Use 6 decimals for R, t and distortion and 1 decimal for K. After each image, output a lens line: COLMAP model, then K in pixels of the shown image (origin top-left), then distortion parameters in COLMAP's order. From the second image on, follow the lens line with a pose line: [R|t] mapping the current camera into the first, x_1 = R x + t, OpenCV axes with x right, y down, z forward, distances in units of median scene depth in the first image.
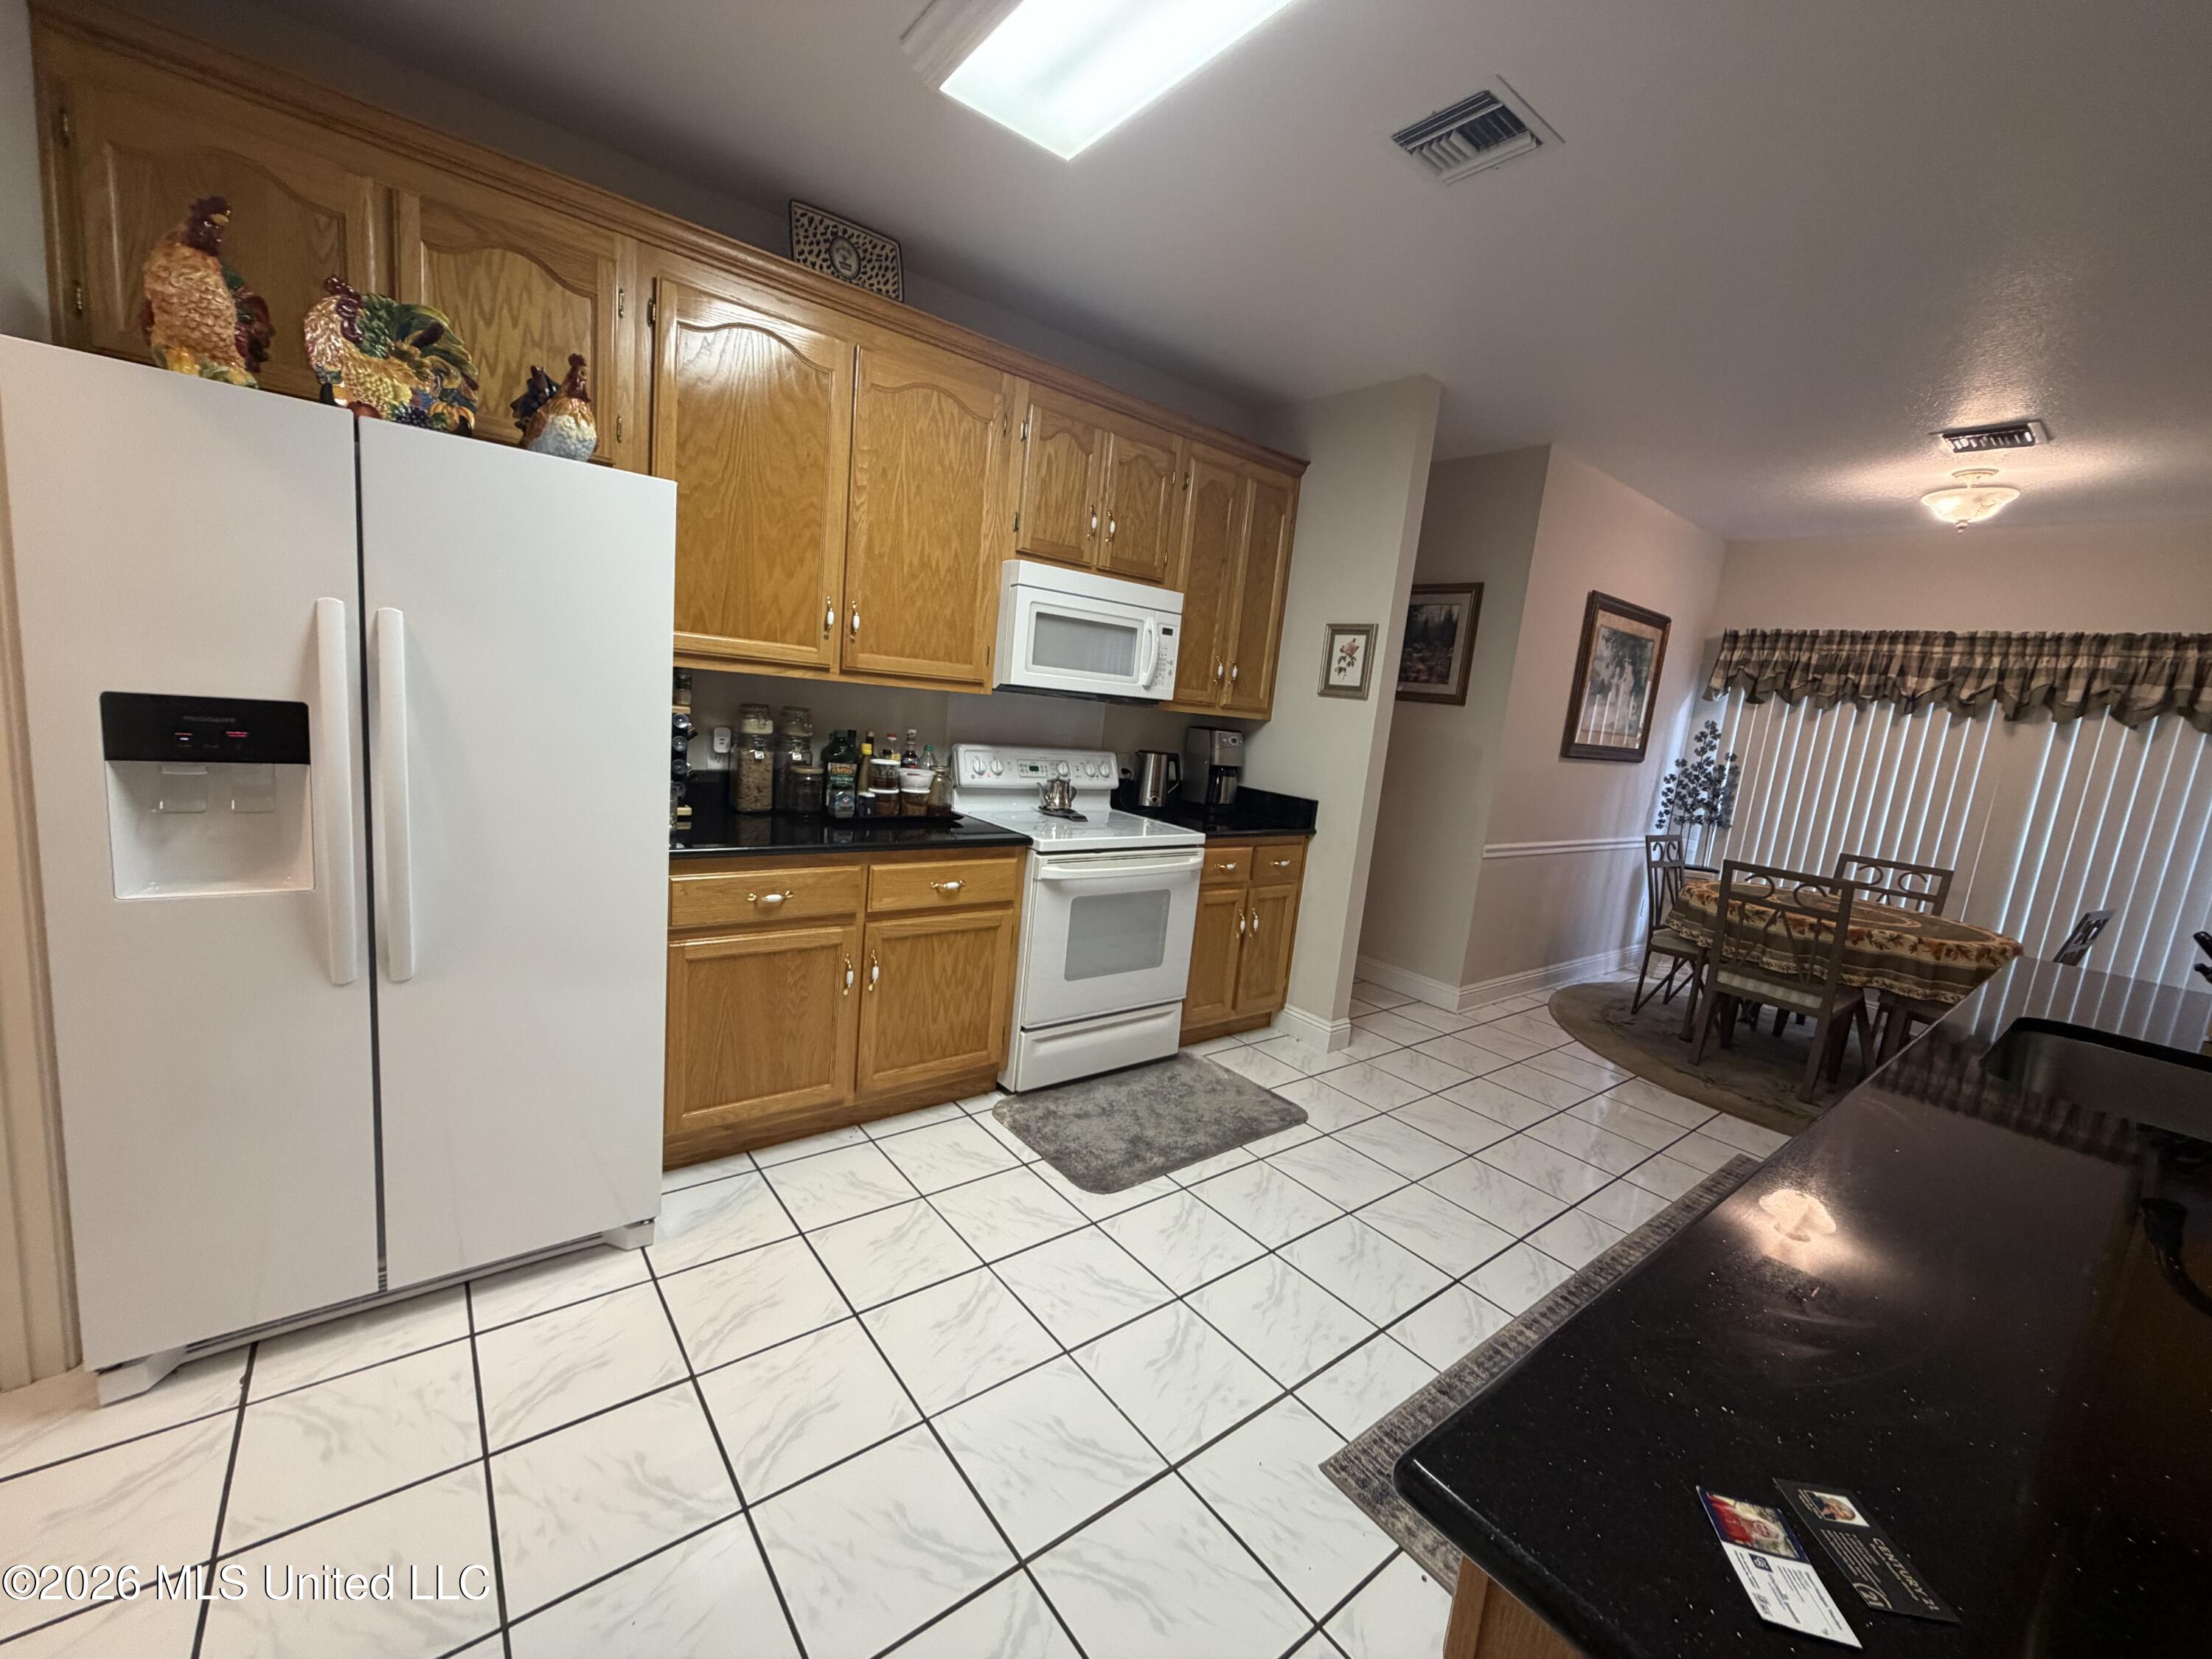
lens RADIAL K [[882.4, 0, 1101.7], [0, 882.4, 832.6], [0, 0, 1]] dist [0.000242, 0.000178]
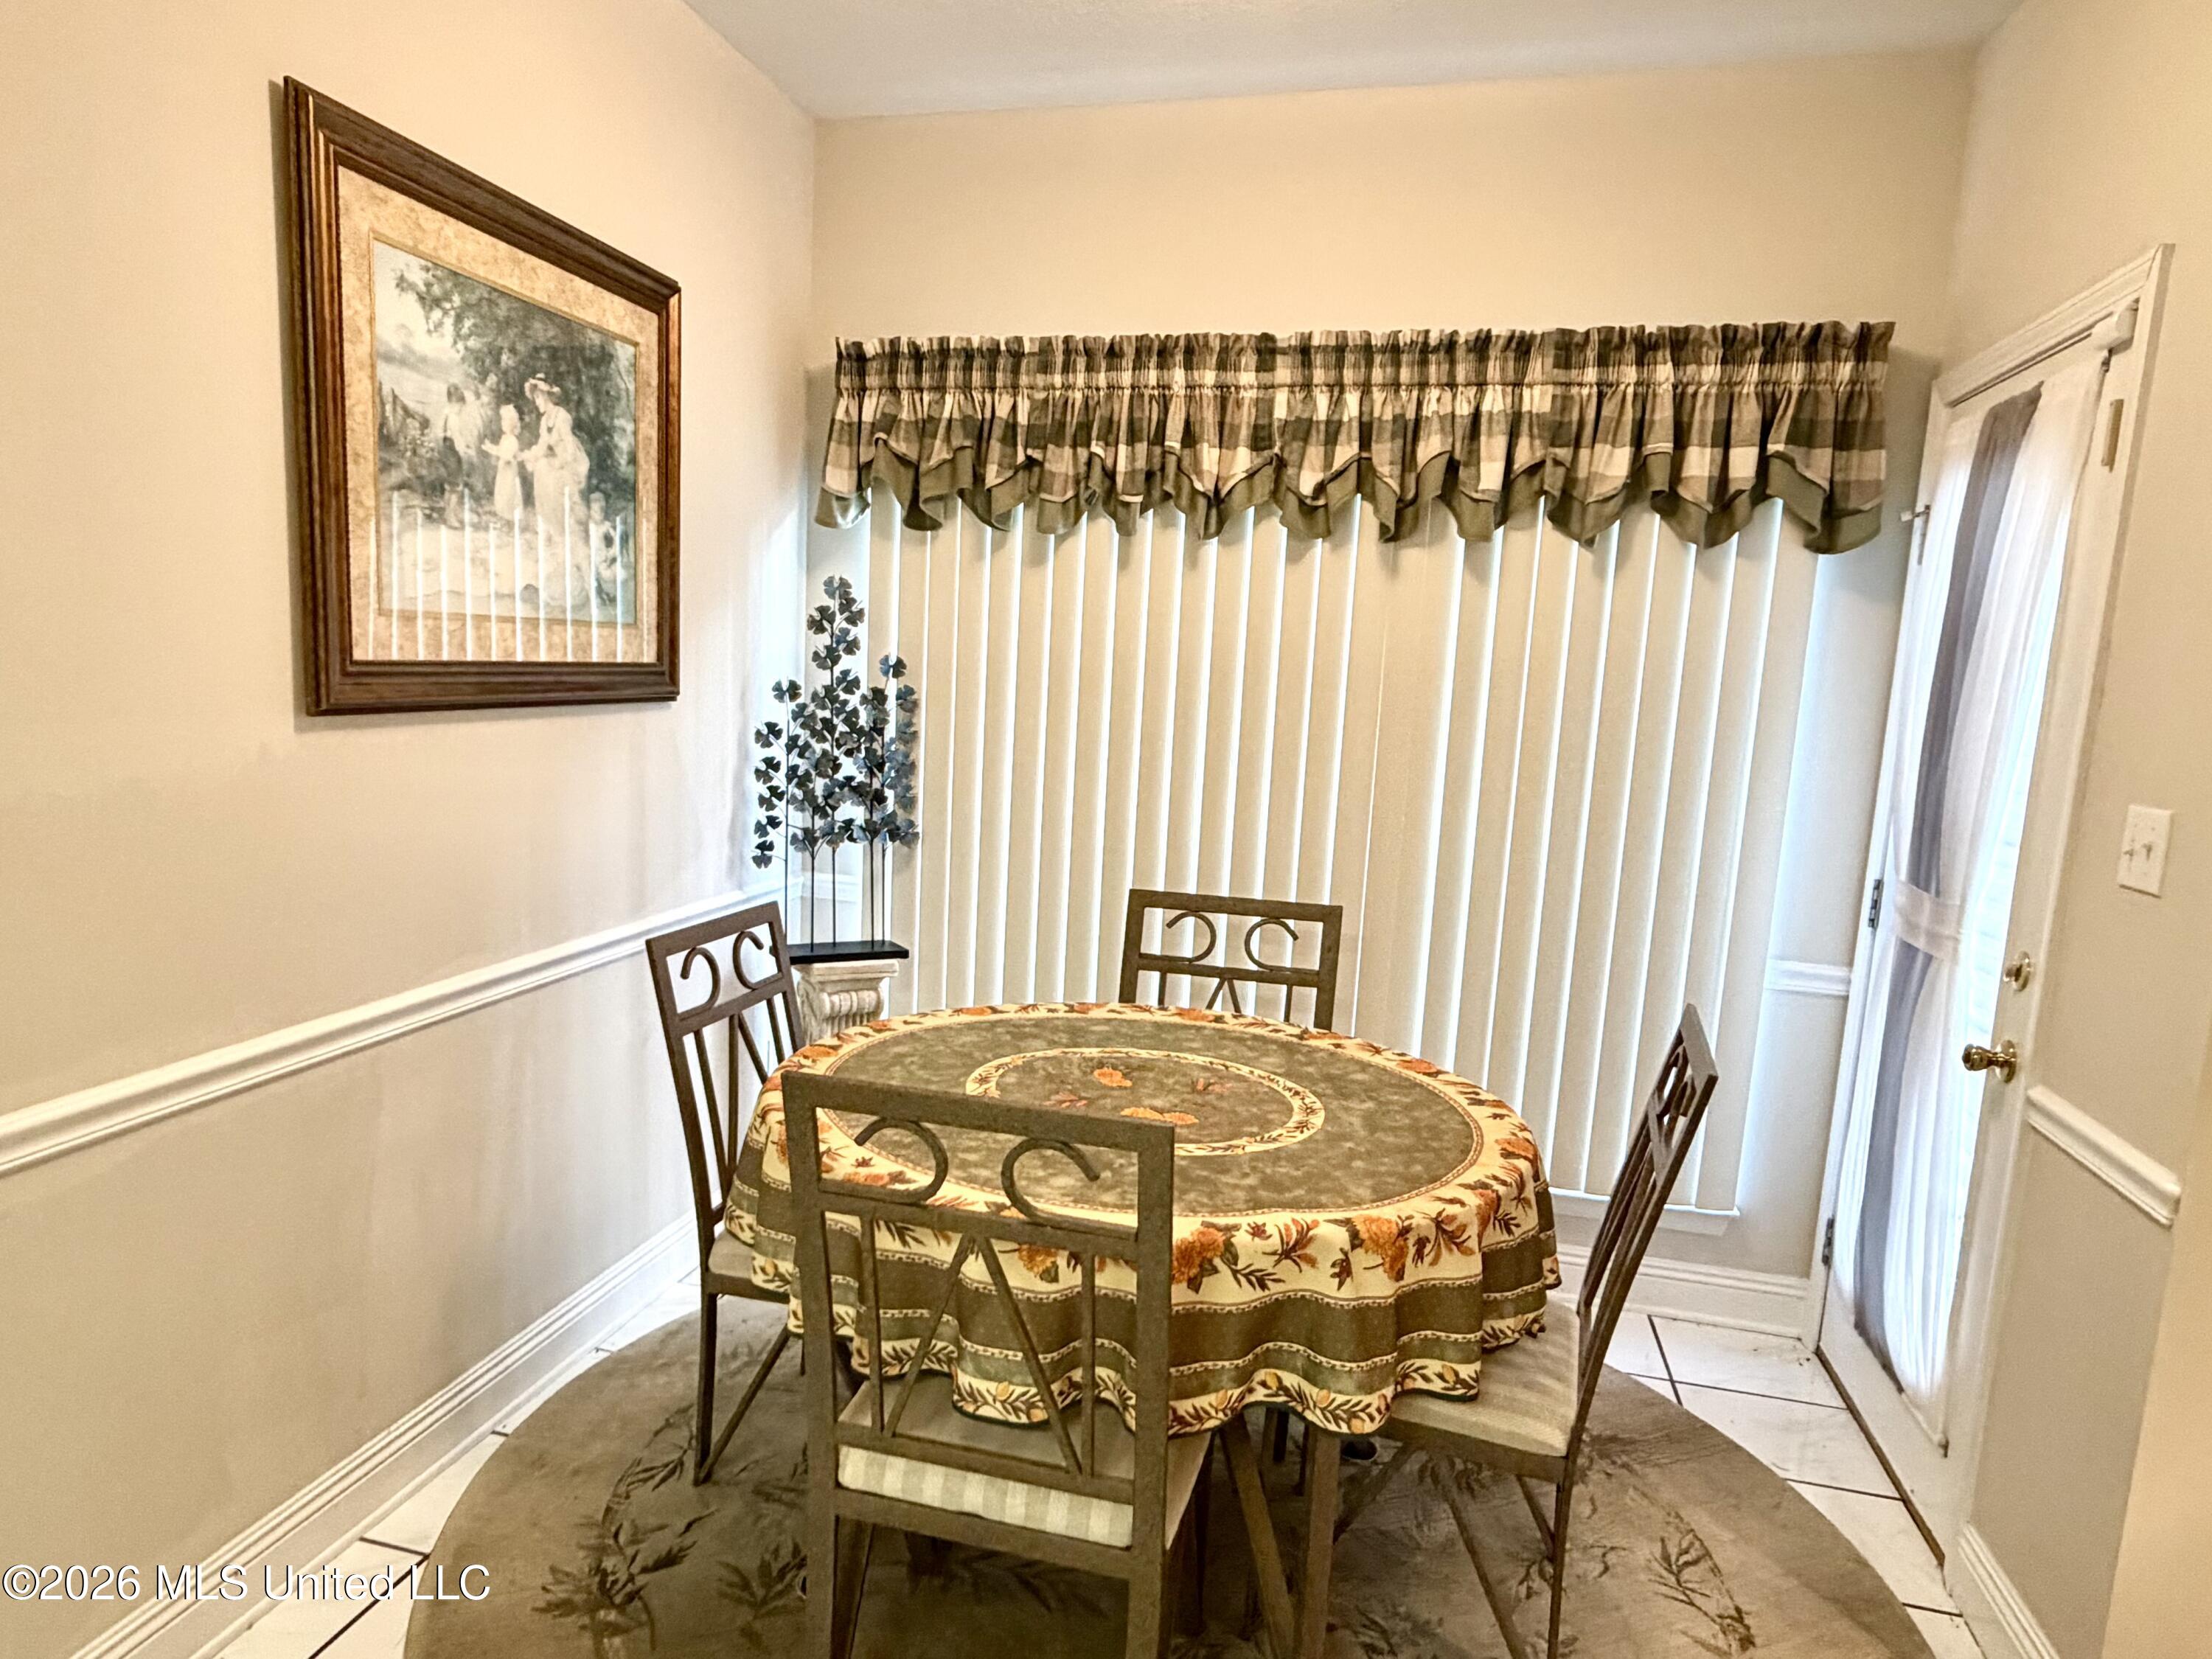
lens RADIAL K [[1401.0, 0, 1017.4], [0, 1401.0, 876.4], [0, 0, 1]] dist [-0.001529, -0.001624]
pose [[0.813195, -0.155027, 0.560964, 0.517378], [0.130397, 0.987898, 0.083985, -0.050145], [-0.567196, 0.004852, 0.823569, 0.594532]]
